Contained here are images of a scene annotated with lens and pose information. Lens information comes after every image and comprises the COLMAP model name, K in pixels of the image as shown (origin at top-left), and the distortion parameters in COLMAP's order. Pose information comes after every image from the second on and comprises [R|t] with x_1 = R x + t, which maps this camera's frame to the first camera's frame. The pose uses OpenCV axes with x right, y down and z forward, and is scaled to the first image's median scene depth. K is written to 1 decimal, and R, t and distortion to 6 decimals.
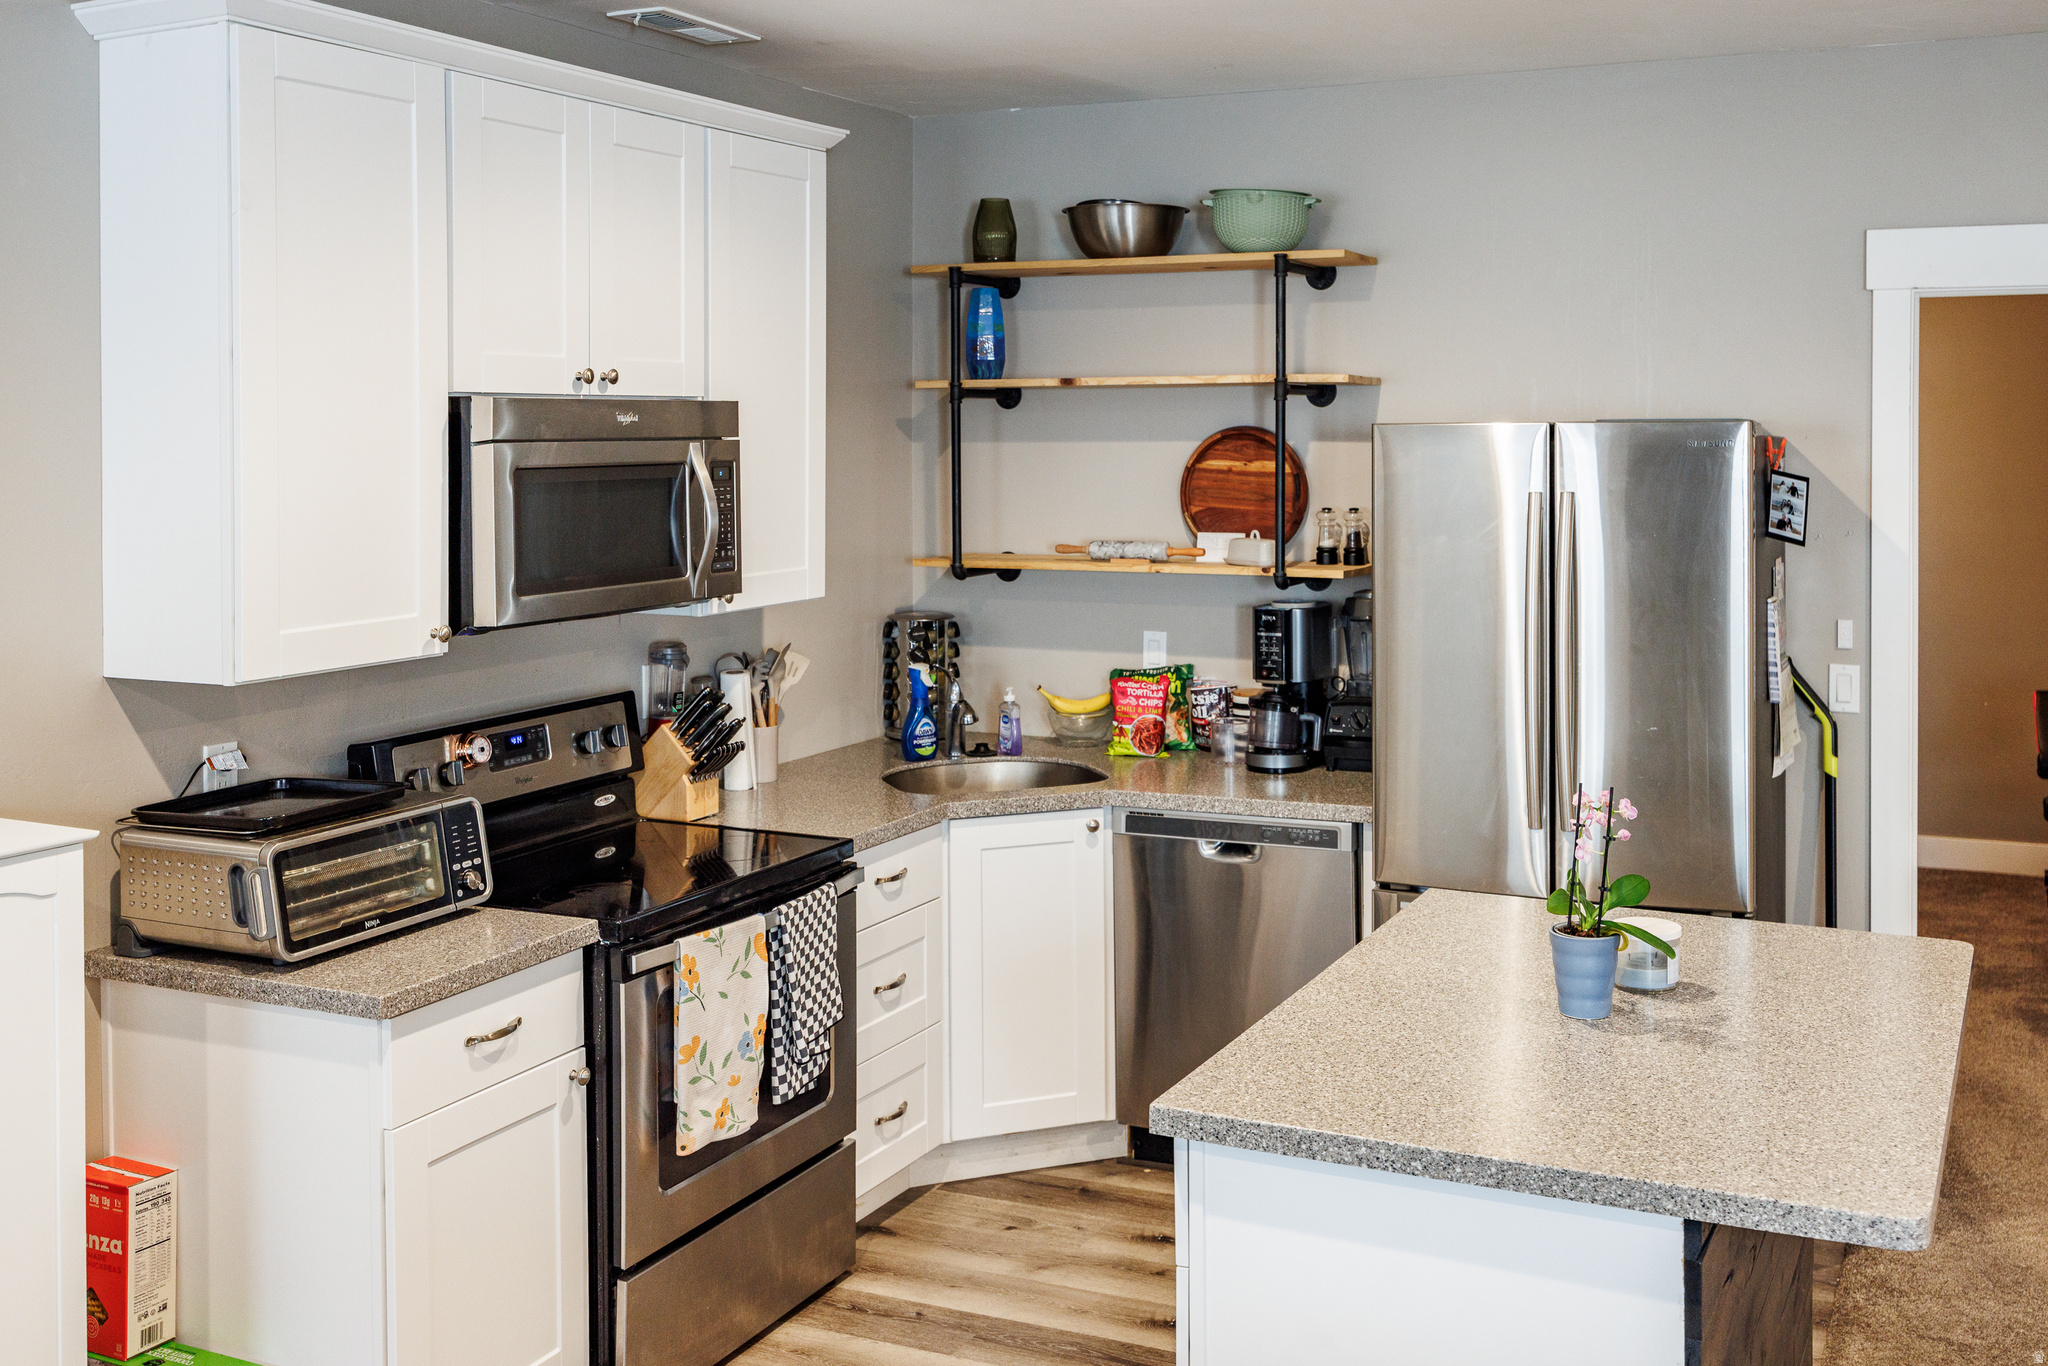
lens RADIAL K [[1971.9, 0, 1143.1], [0, 1971.9, 461.7], [0, 0, 1]] dist [0.011099, 0.017151]
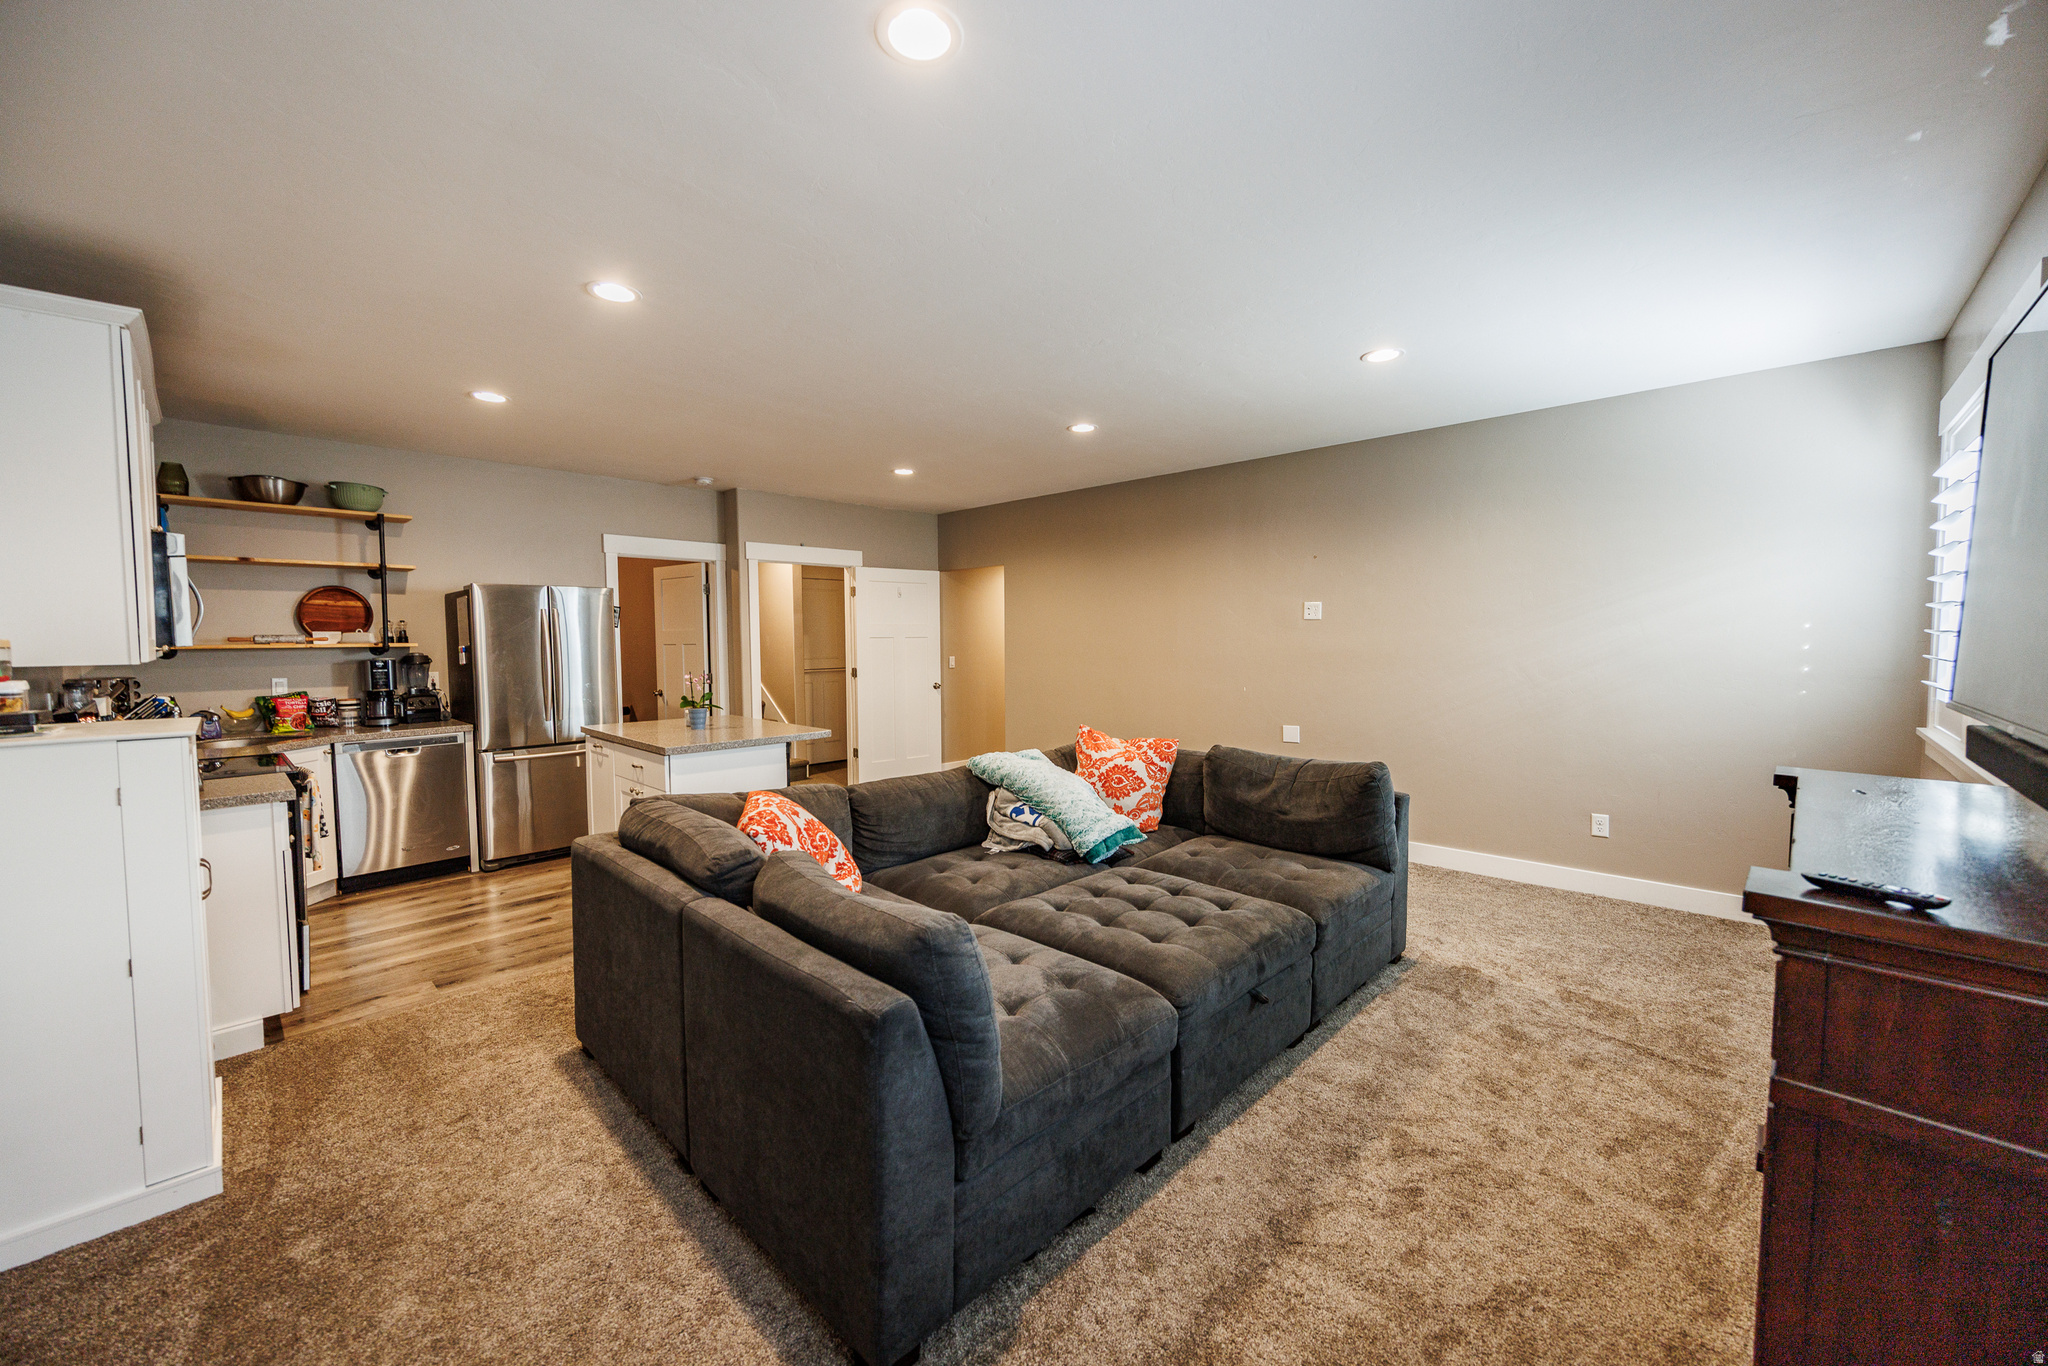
lens RADIAL K [[786.0, 0, 1026.5], [0, 786.0, 678.5], [0, 0, 1]] dist [-0.000804, -0.000127]
pose [[0.324390, -0.047084, 0.944751, -0.626027], [0.022912, 0.998859, 0.041913, 0.079414], [-0.945646, 0.008049, 0.325098, -0.071979]]
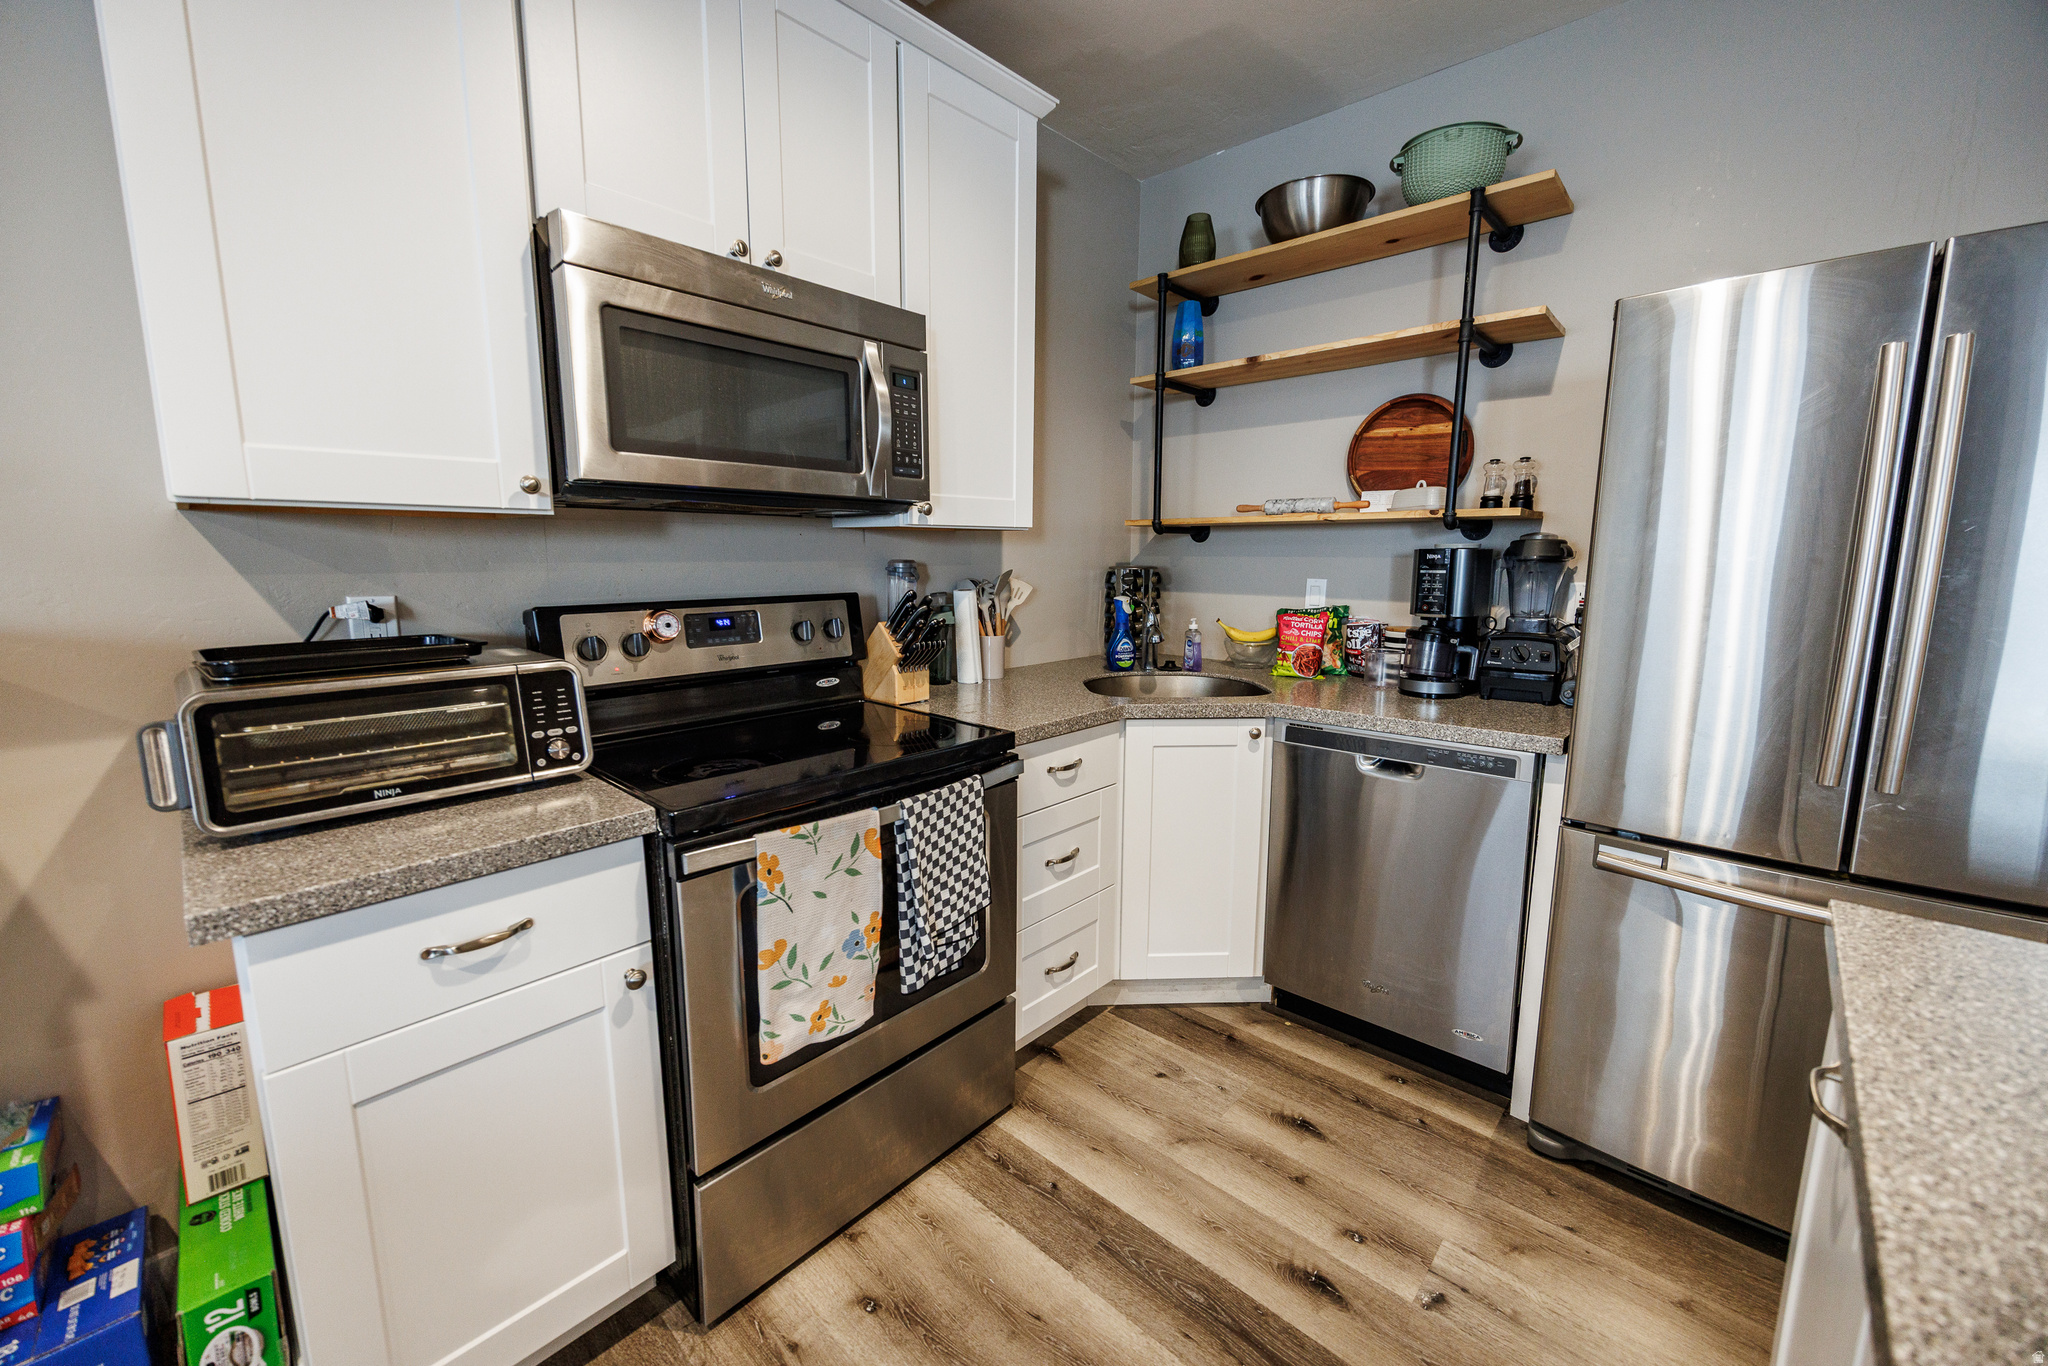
lens RADIAL K [[786.7, 0, 1028.1], [0, 786.7, 671.4], [0, 0, 1]] dist [-0.010318, 0.000209]
pose [[0.949702, 0.054933, -0.308301, -0.012382], [-0.013871, 0.990907, 0.133831, 0.092149], [0.312849, -0.122823, 0.941828, 0.545597]]
